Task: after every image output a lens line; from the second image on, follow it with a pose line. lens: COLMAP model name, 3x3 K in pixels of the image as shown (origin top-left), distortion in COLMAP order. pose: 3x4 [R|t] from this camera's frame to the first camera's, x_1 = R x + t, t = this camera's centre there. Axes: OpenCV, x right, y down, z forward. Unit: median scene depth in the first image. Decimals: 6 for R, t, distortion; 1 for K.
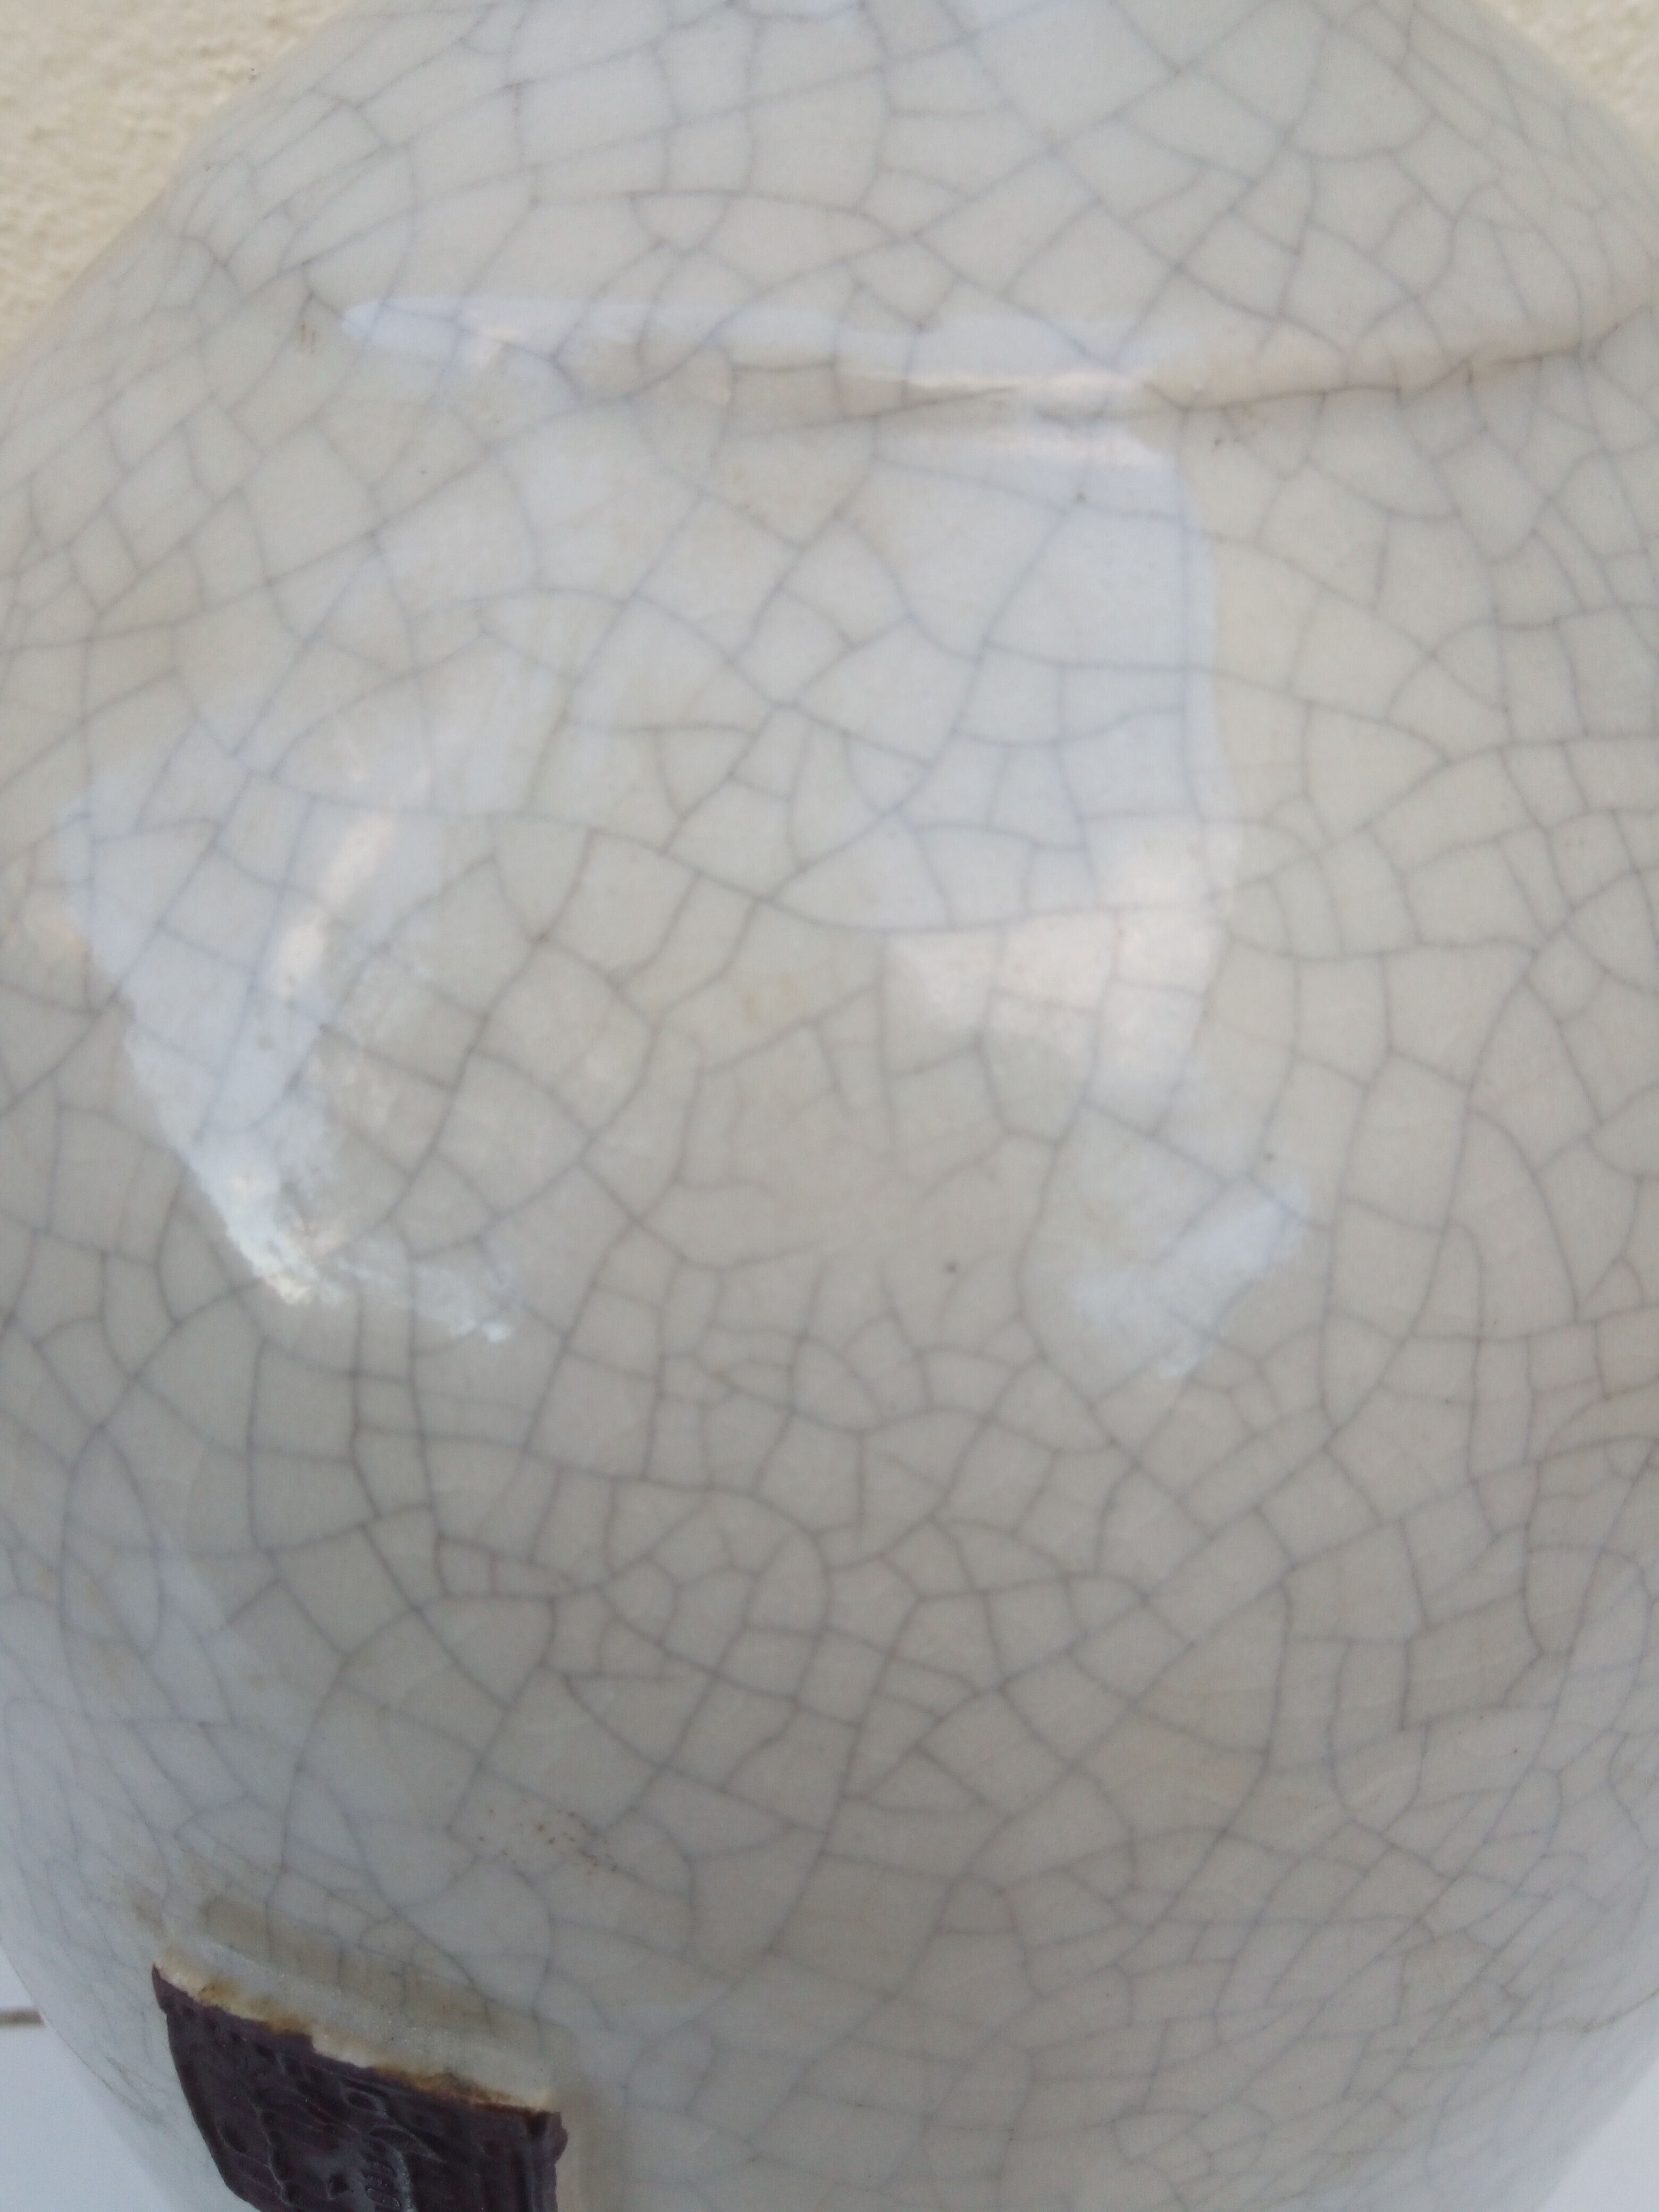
lens RADIAL K [[1876.6, 0, 829.5], [0, 1876.6, 1106.0], [0, 0, 1]] dist [0.099995, -0.238294]
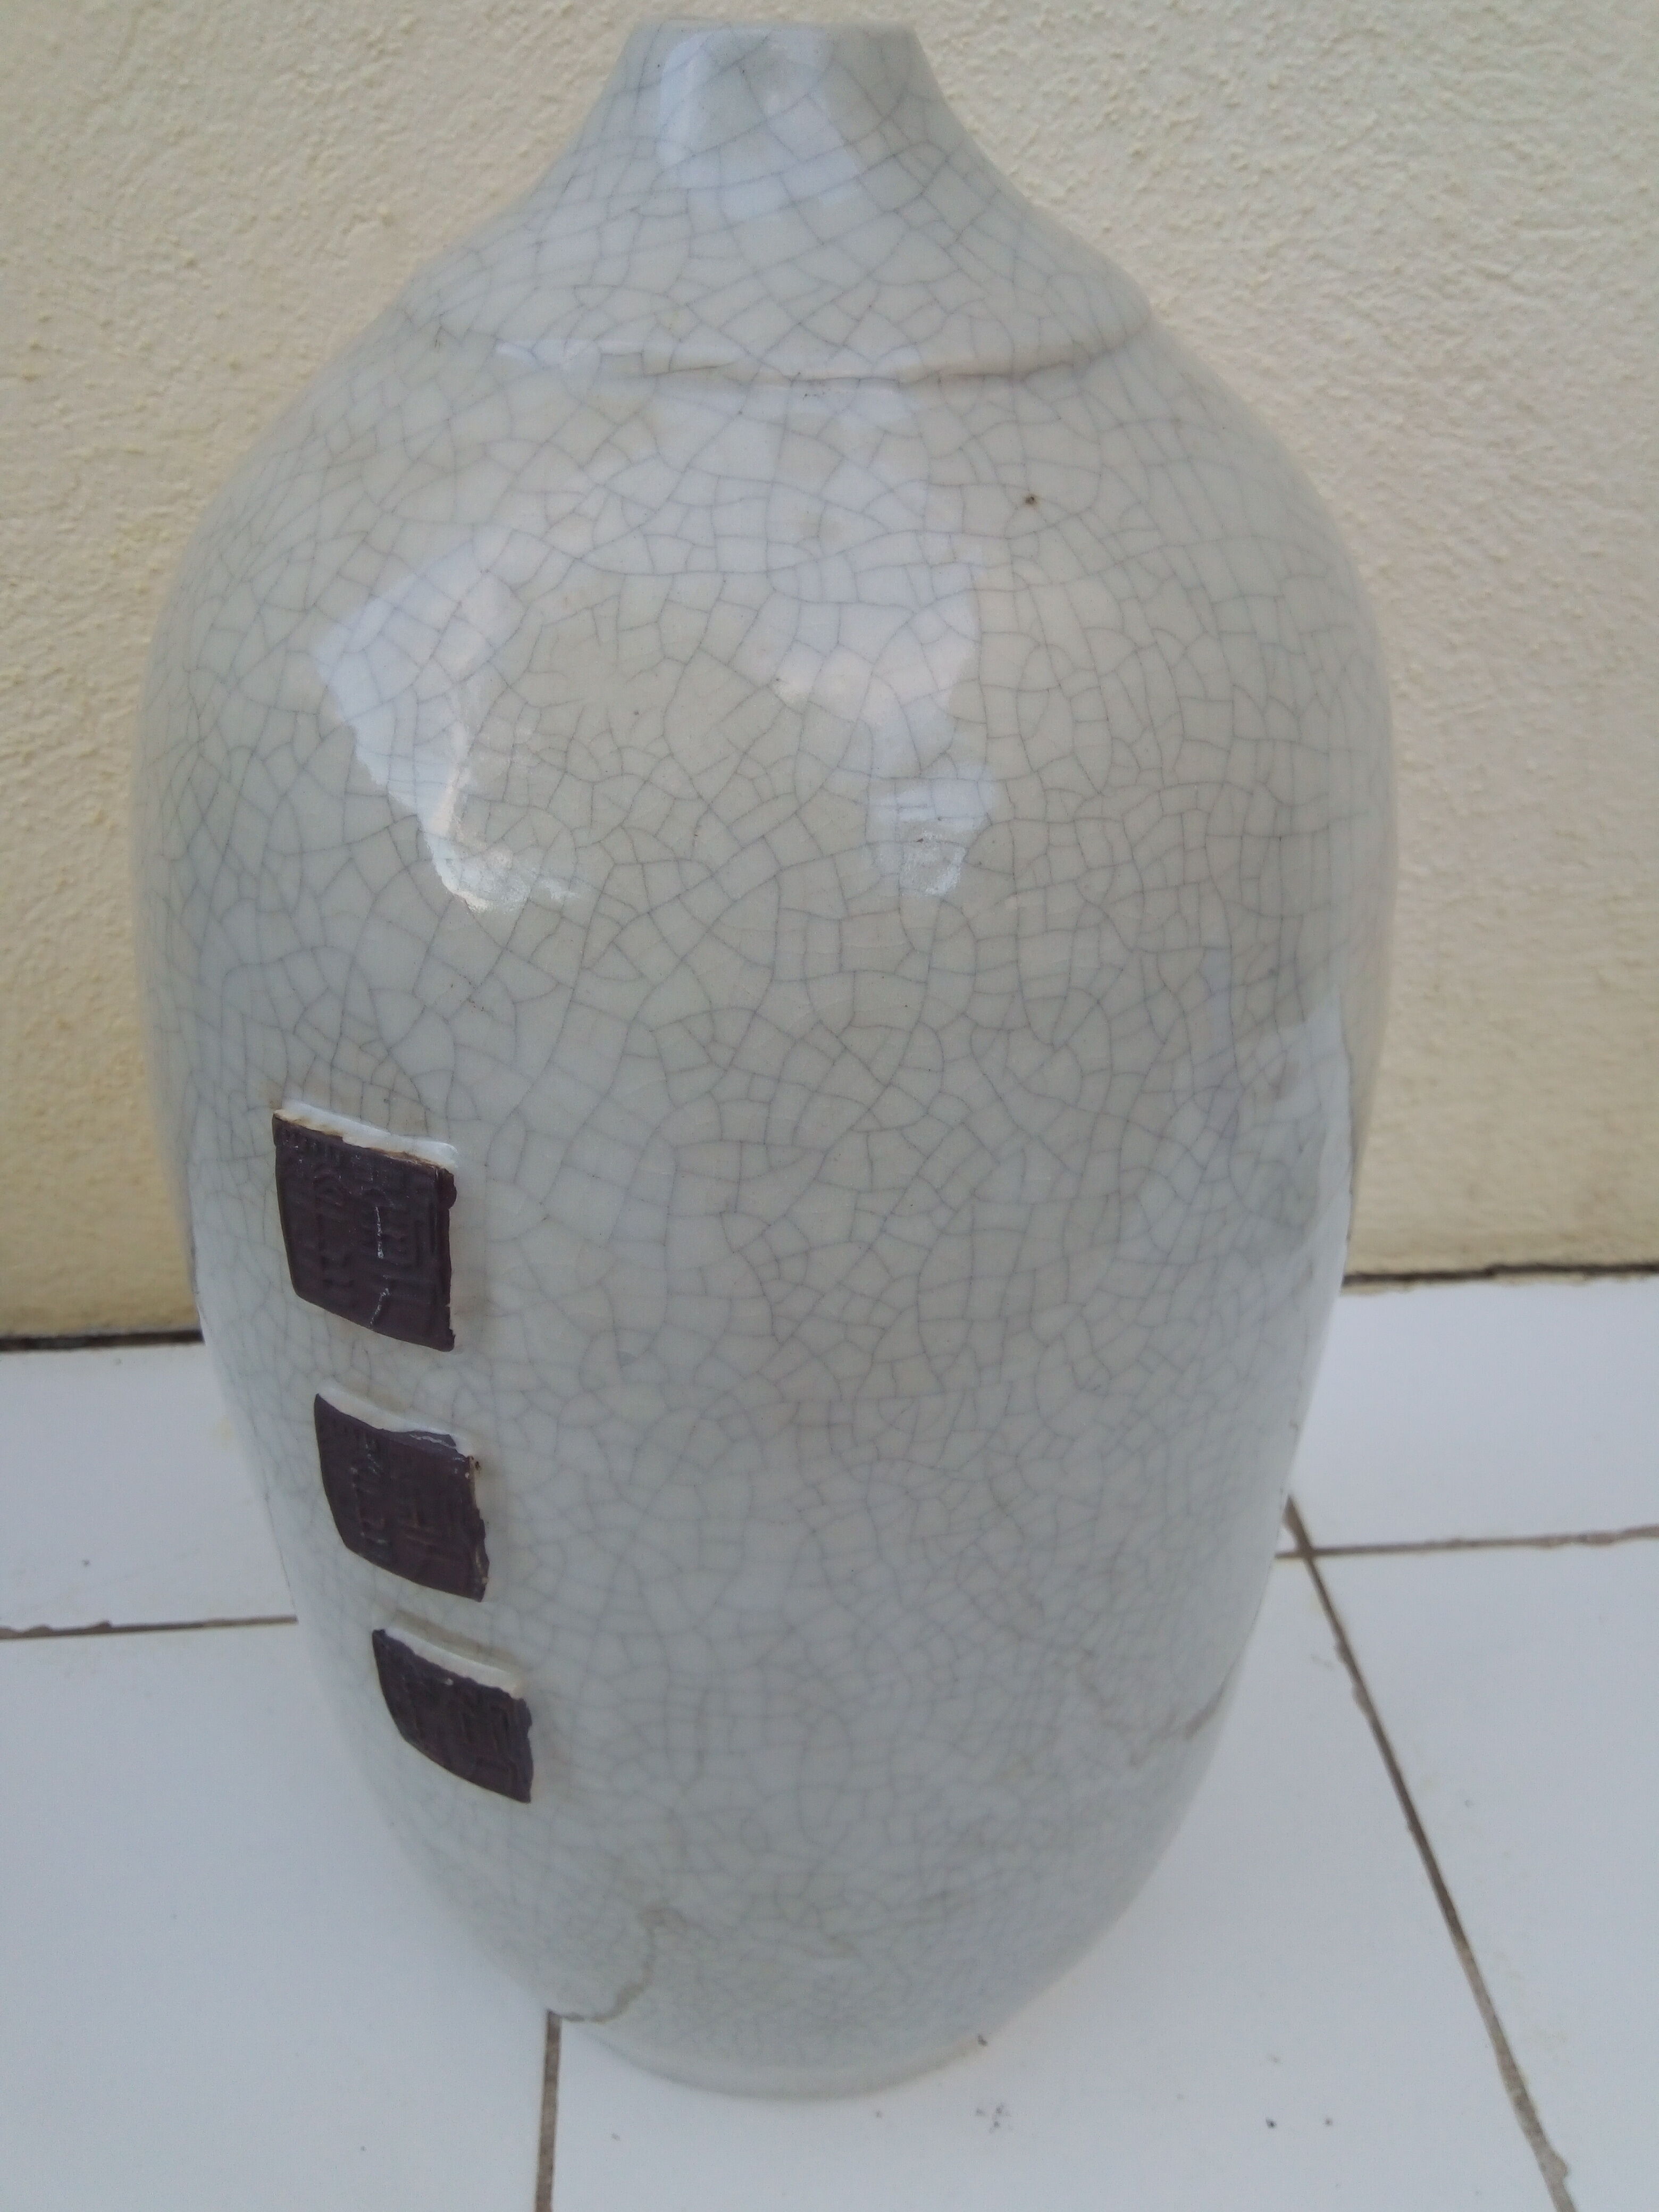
lens RADIAL K [[1876.6, 0, 829.5], [0, 1876.6, 1106.0], [0, 0, 1]] dist [0.099995, -0.238294]
pose [[0.987643, 0.089662, -0.128542, 0.611308], [-0.104504, 0.987993, -0.113794, 0.765705], [0.116795, 0.125821, 0.985154, -1.158853]]
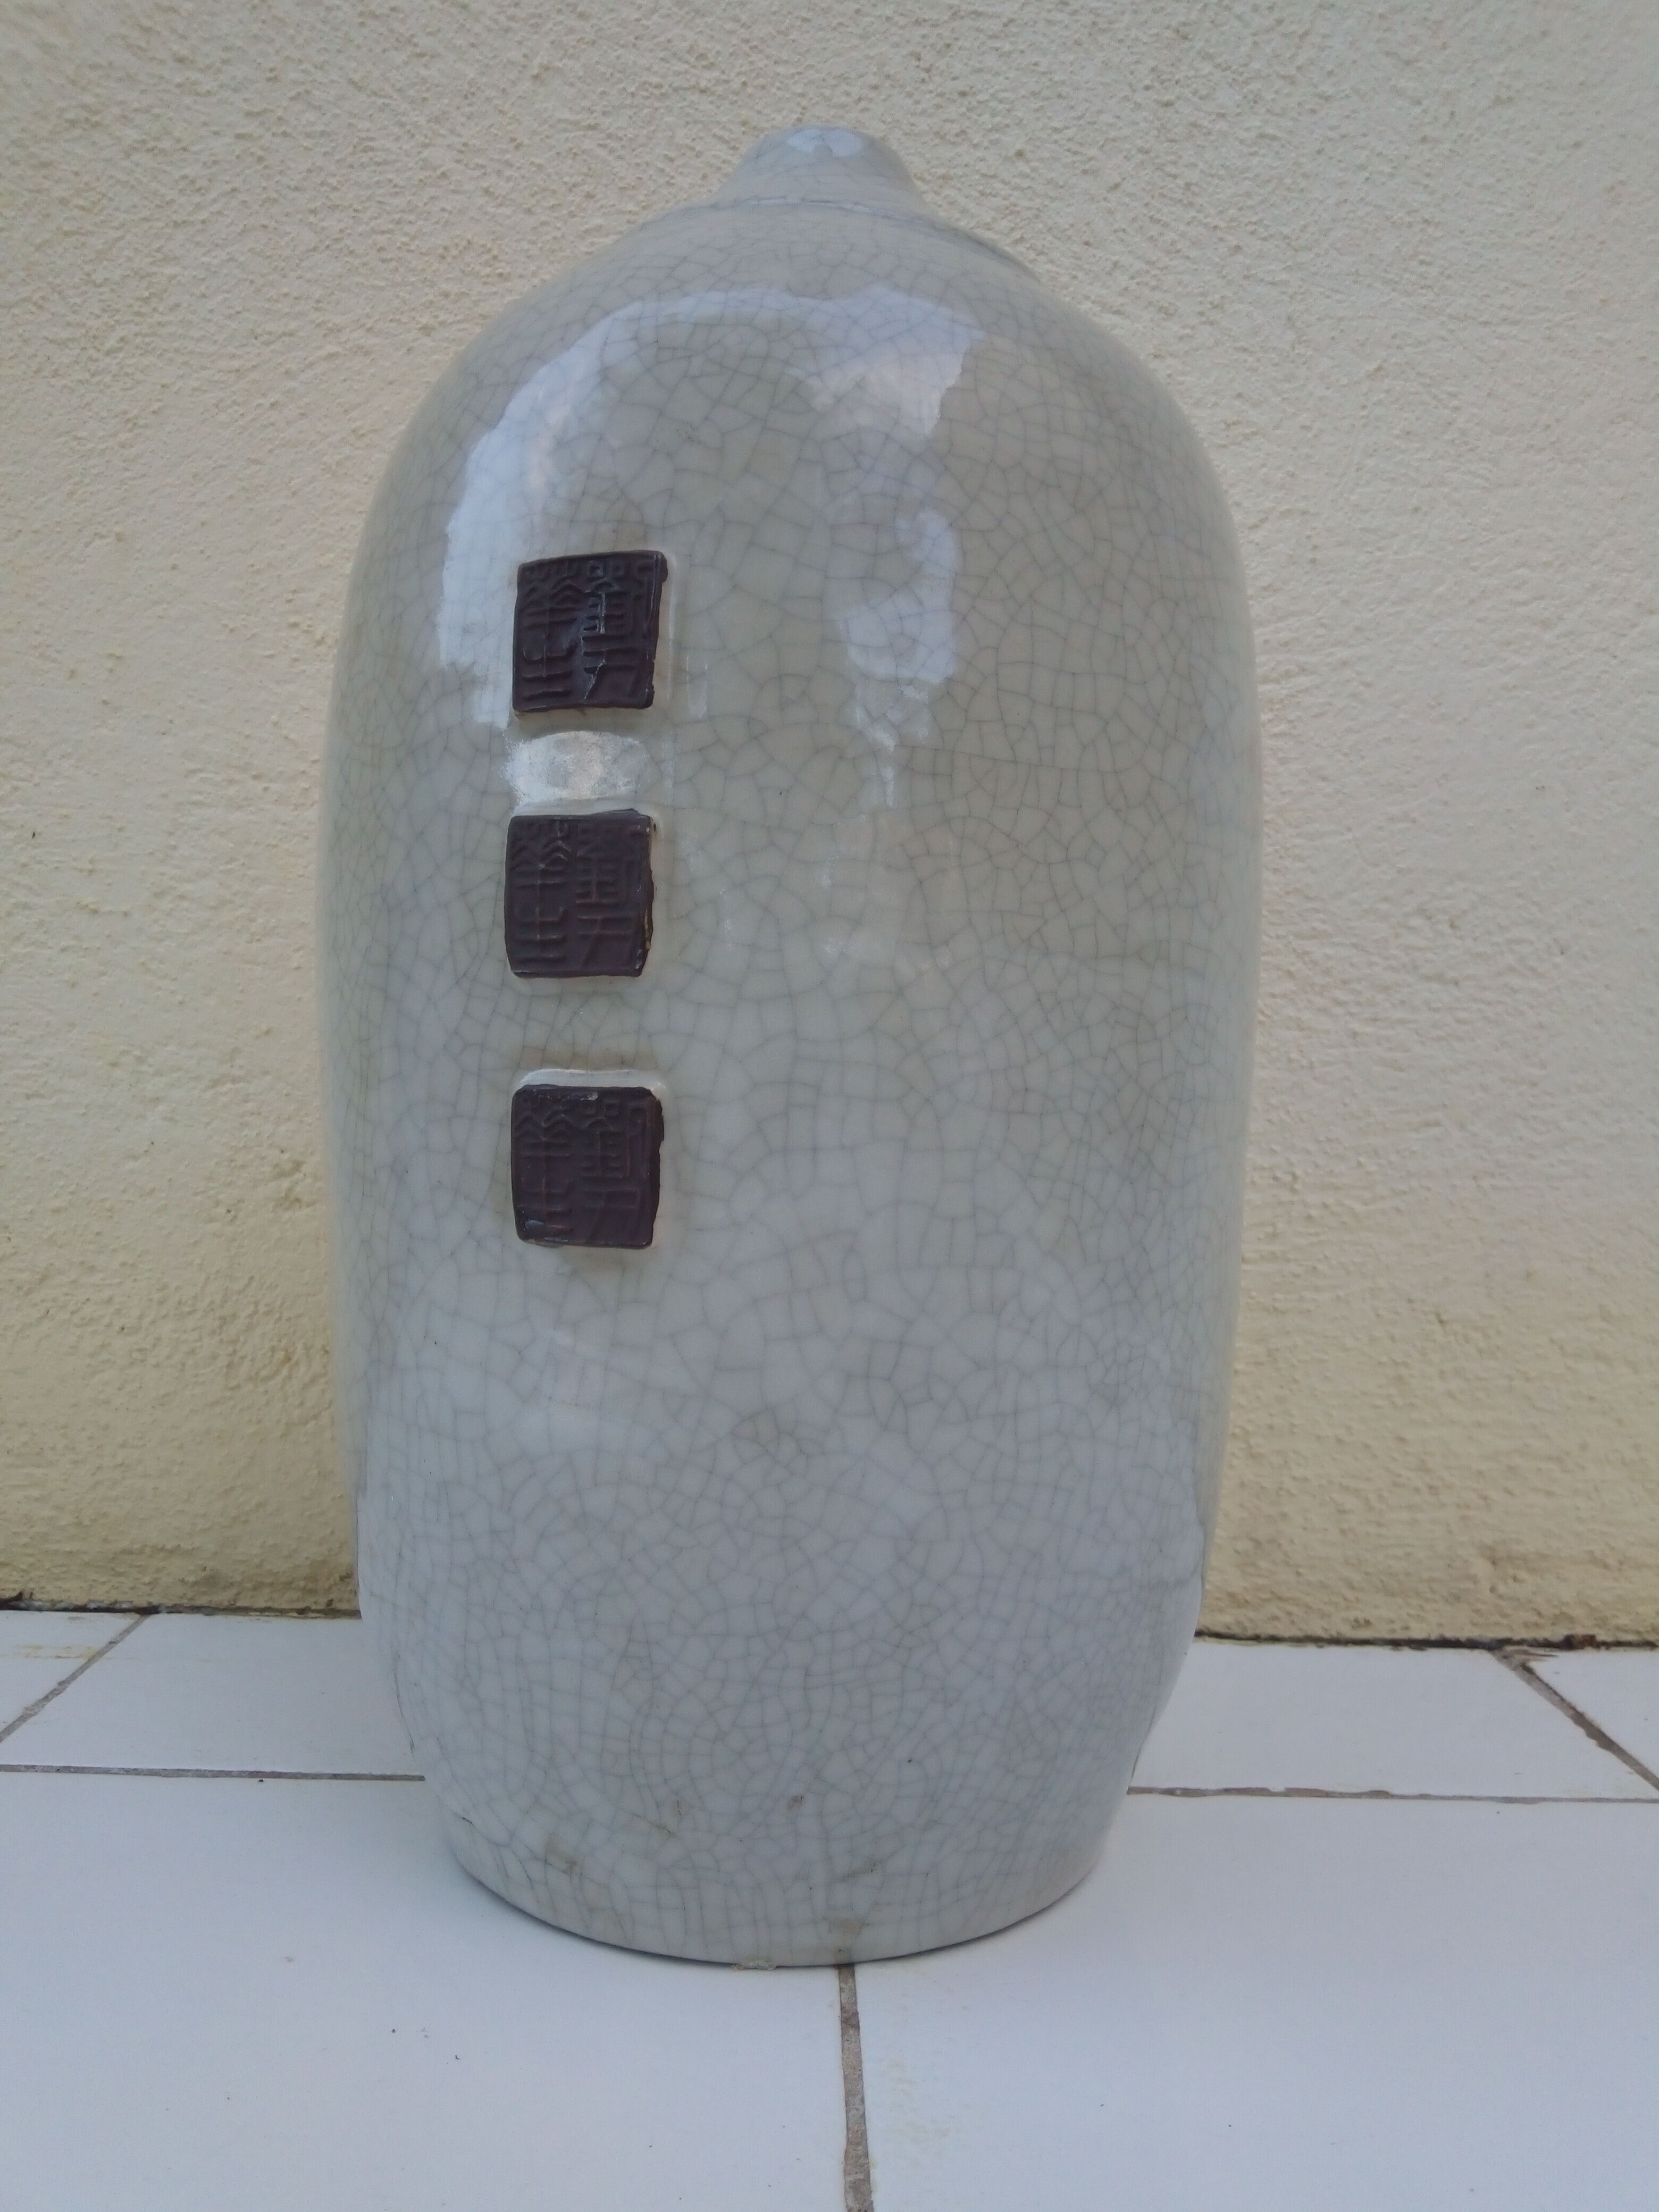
lens RADIAL K [[1876.6, 0, 829.5], [0, 1876.6, 1106.0], [0, 0, 1]] dist [0.099995, -0.238294]
pose [[0.999531, 0.029206, 0.009187, 0.118371], [-0.015870, 0.750831, -0.660304, 3.581583], [-0.026182, 0.659848, 0.750942, -0.714470]]
